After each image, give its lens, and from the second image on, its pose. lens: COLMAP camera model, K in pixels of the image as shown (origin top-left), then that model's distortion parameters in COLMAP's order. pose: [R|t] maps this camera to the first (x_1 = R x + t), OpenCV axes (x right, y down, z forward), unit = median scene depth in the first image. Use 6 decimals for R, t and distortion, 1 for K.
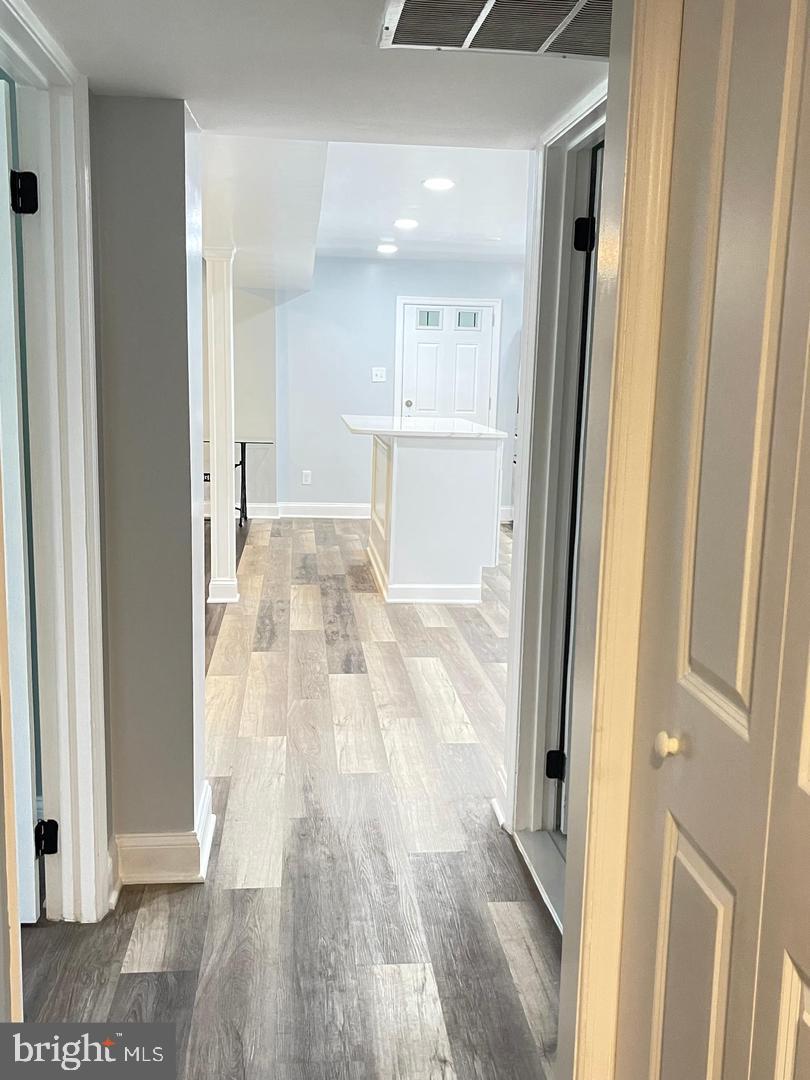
lens RADIAL K [[1103.8, 0, 404.5], [0, 1103.8, 541.6], [0, 0, 1]] dist [0.055768, 0.000000]
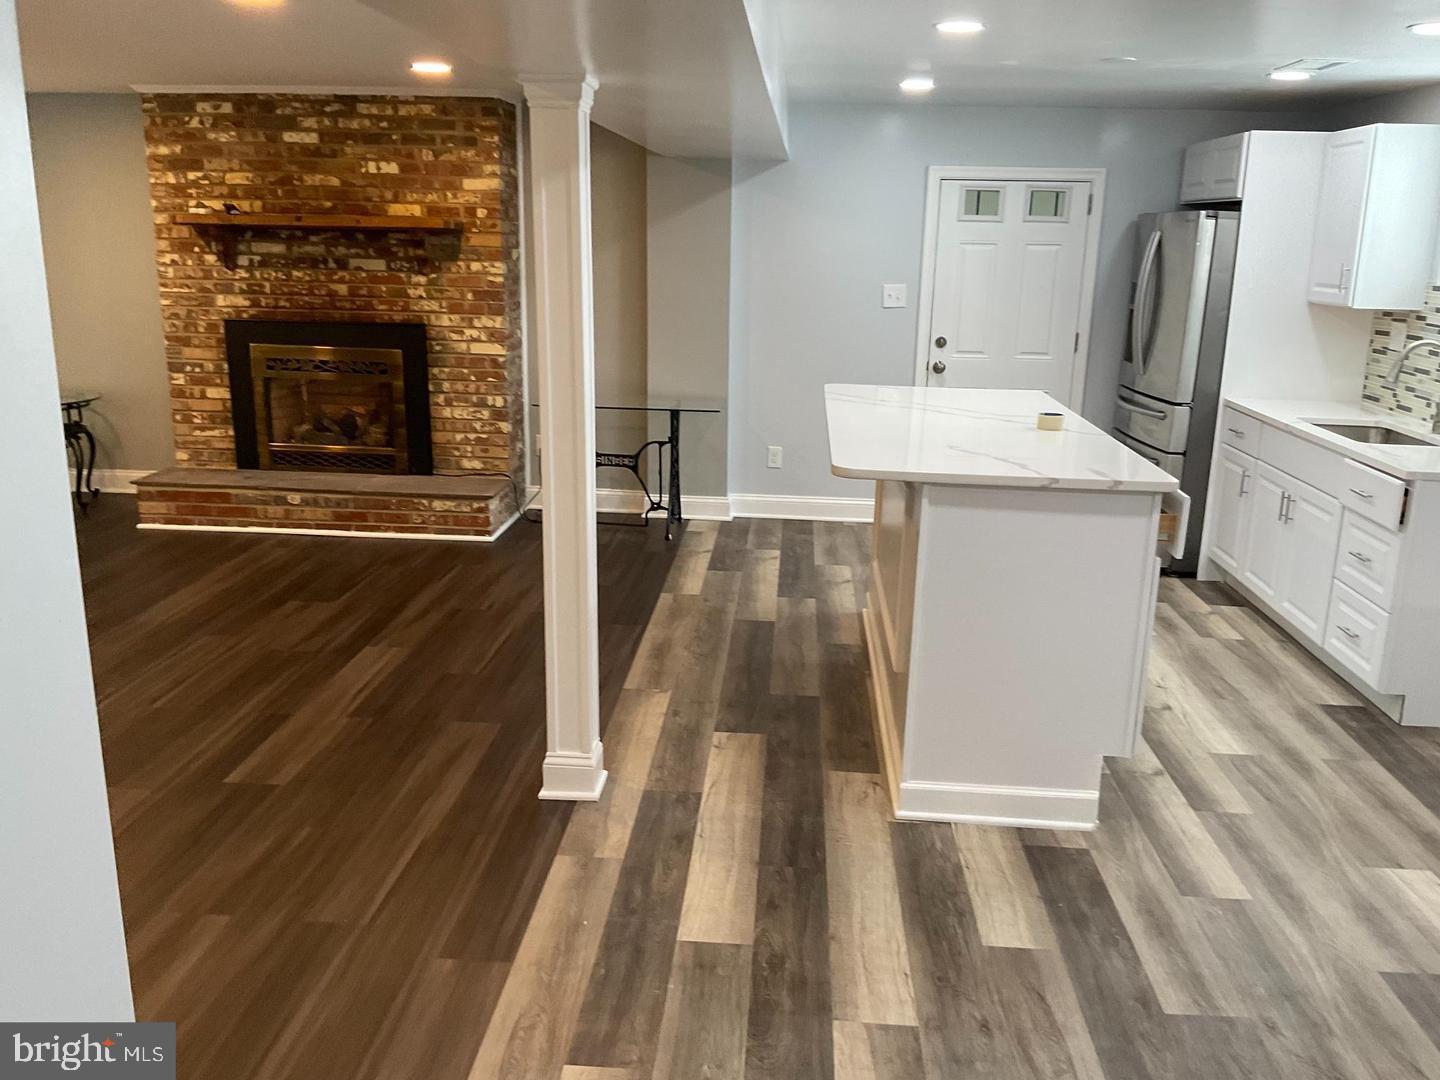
lens RADIAL K [[1195.7, 0, 694.9], [0, 1195.7, 547.5], [0, 0, 1]] dist [0.069235, -0.136748]
pose [[0.983689, 0.036970, -0.176035, -0.014027], [-0.020319, 0.995225, 0.095472, -0.110708], [0.178724, -0.090338, 0.979743, 0.466198]]
